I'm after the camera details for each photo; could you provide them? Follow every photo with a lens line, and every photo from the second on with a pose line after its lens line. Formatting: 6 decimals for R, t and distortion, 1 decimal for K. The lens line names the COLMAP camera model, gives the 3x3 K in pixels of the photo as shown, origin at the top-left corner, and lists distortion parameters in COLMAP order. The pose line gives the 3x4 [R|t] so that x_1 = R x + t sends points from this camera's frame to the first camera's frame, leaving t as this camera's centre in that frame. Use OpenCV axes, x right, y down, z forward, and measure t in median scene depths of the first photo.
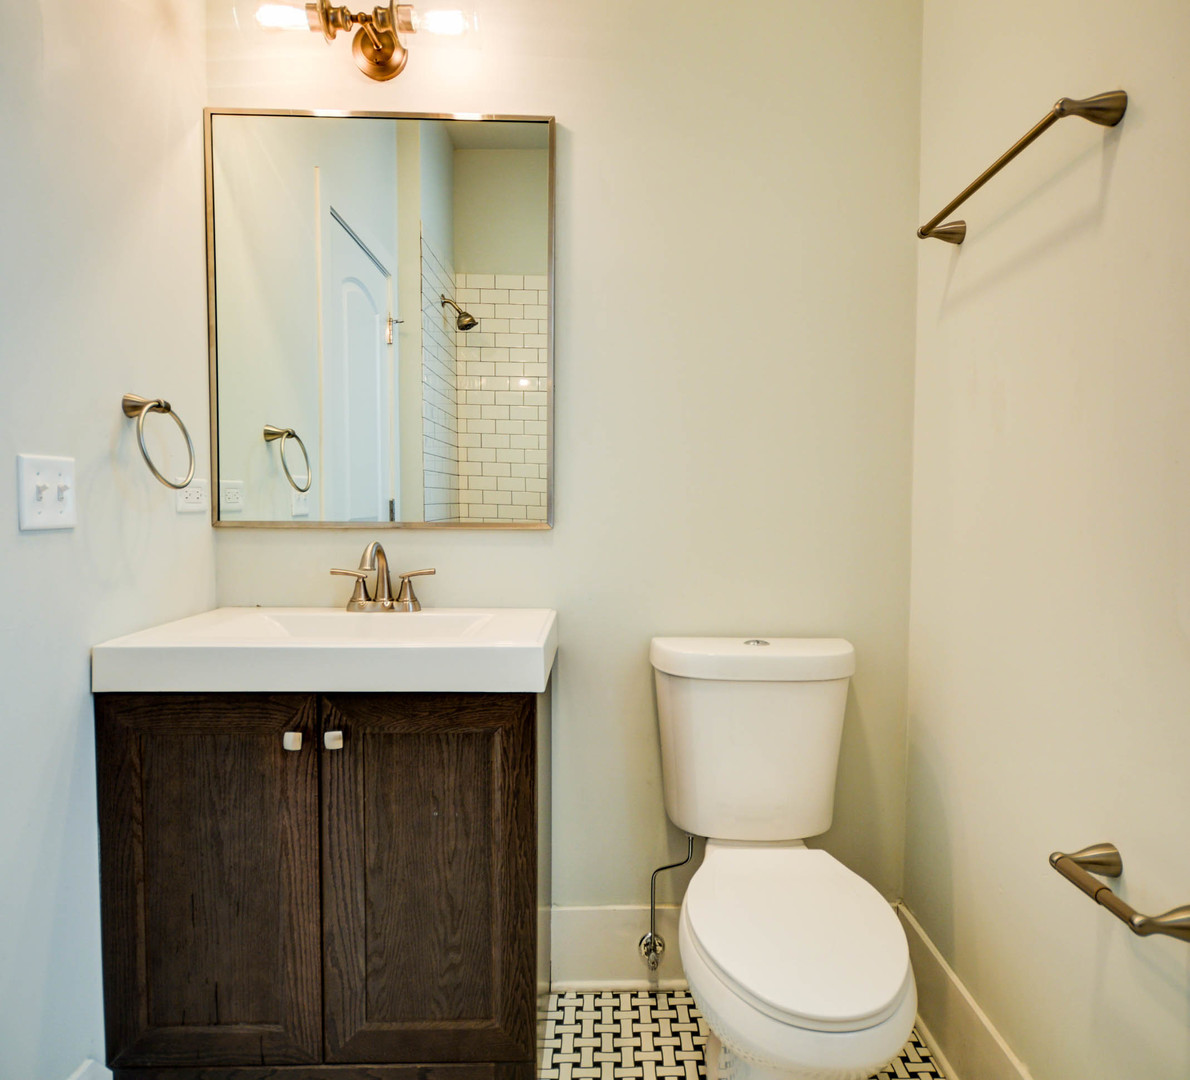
lens RADIAL K [[748.4, 0, 596.6], [0, 748.4, 542.0], [0, 0, 1]] dist [-0.002220, 0.000751]
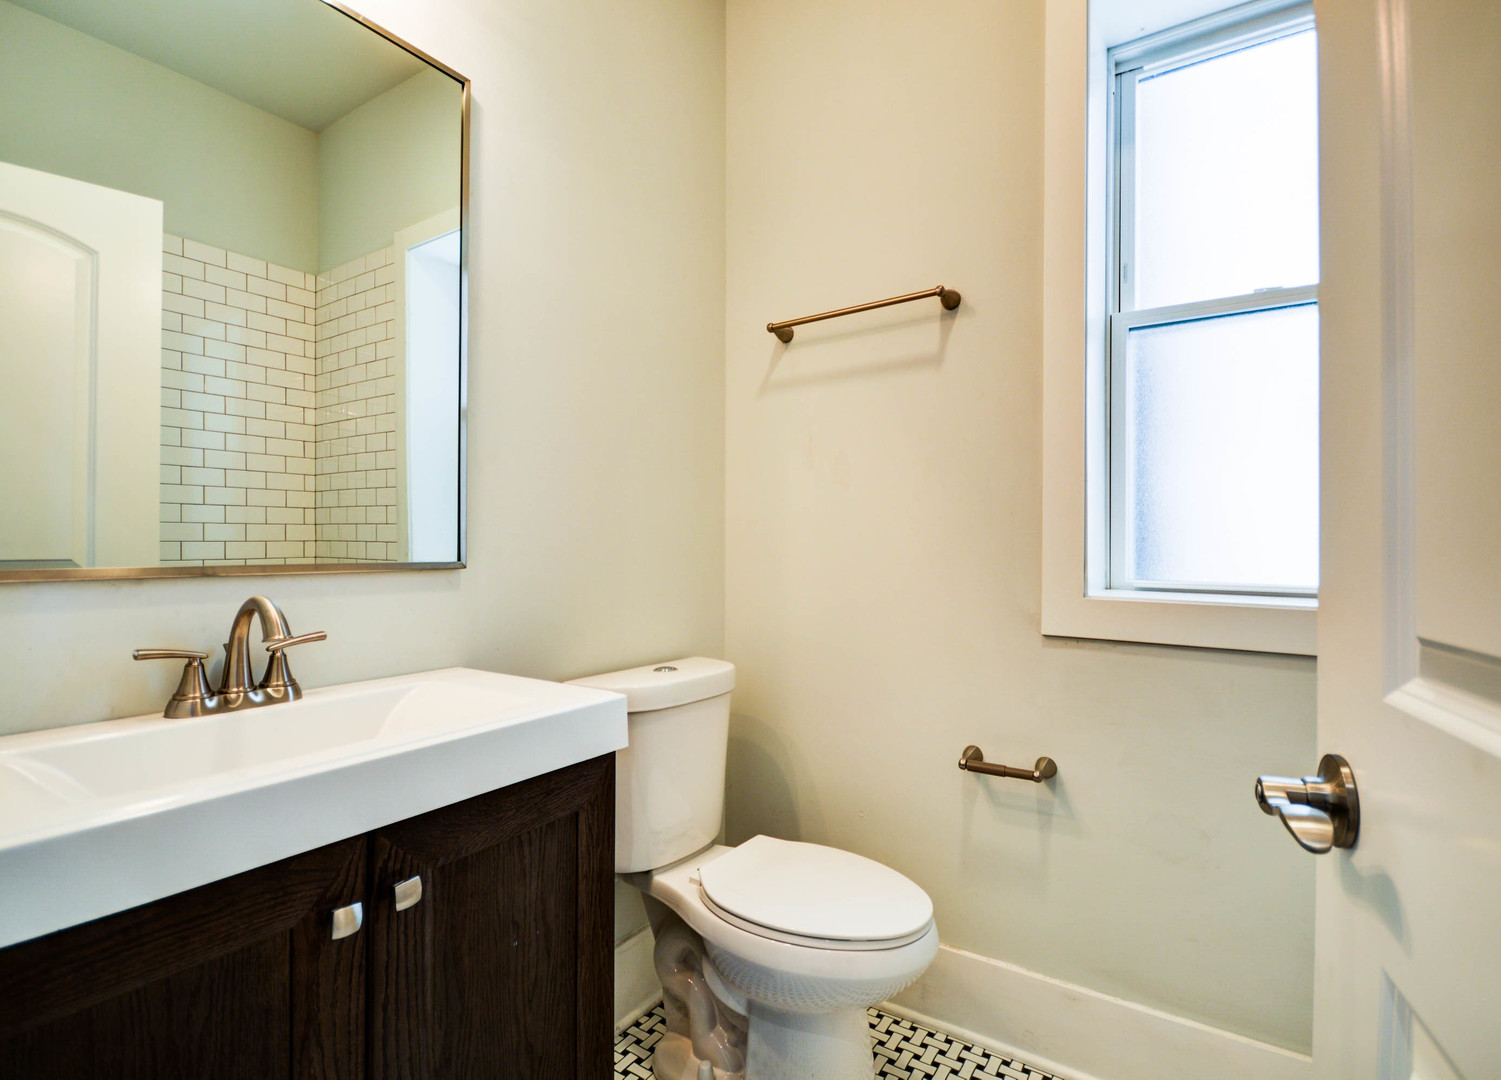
lens RADIAL K [[753.4, 0, 751.1], [0, 753.4, 536.3], [0, 0, 1]] dist [-0.001614, -0.003505]
pose [[0.555129, 0.002938, 0.831759, -0.721426], [0.046592, 0.998314, -0.034623, -0.012330], [-0.830459, 0.057973, 0.554056, 0.355259]]
